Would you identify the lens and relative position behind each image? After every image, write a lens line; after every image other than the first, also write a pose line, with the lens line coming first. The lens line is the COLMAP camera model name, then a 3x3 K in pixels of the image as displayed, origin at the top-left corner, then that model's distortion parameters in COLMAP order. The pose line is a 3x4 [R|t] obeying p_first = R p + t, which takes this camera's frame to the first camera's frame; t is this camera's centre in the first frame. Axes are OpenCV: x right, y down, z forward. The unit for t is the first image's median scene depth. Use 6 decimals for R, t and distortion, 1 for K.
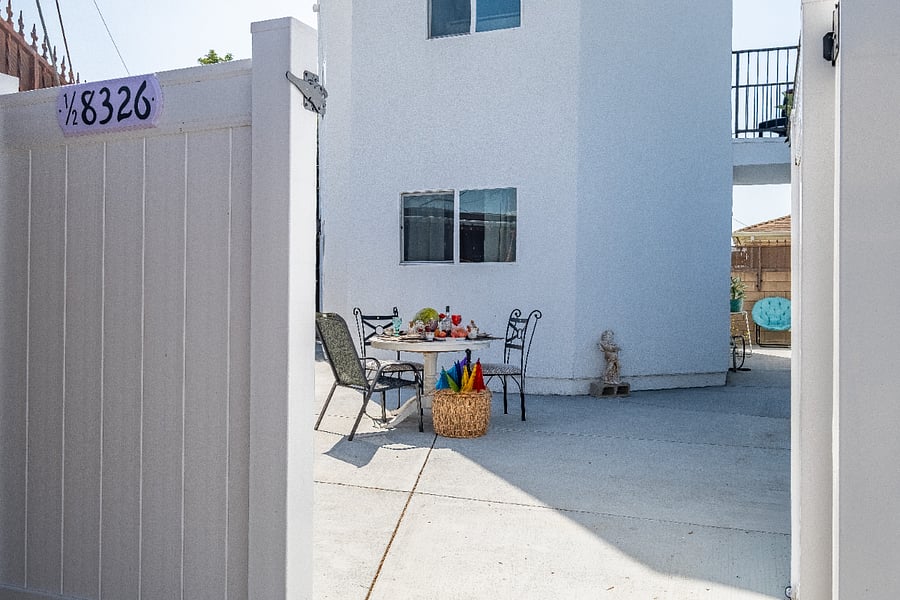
lens RADIAL K [[758.0, 0, 450.0], [0, 758.0, 300.0], [0, 0, 1]] dist [-0.008548, -0.003472]
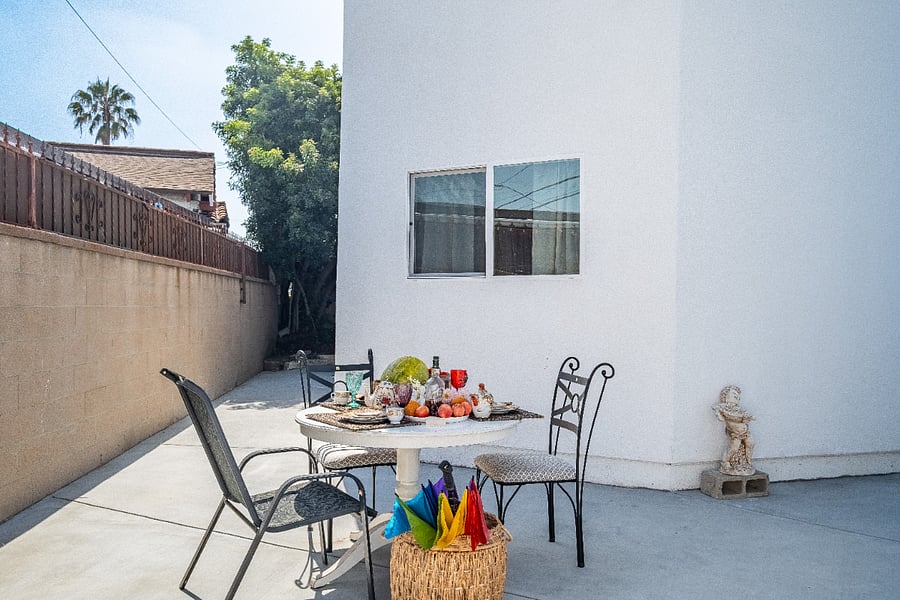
lens RADIAL K [[758.0, 0, 450.0], [0, 758.0, 300.0], [0, 0, 1]] dist [-0.008548, -0.003472]
pose [[0.992788, 0.001236, -0.119876, 0.065754], [-0.003370, 0.999839, -0.017602, -0.021056], [0.119835, 0.017879, 0.992633, 0.424535]]
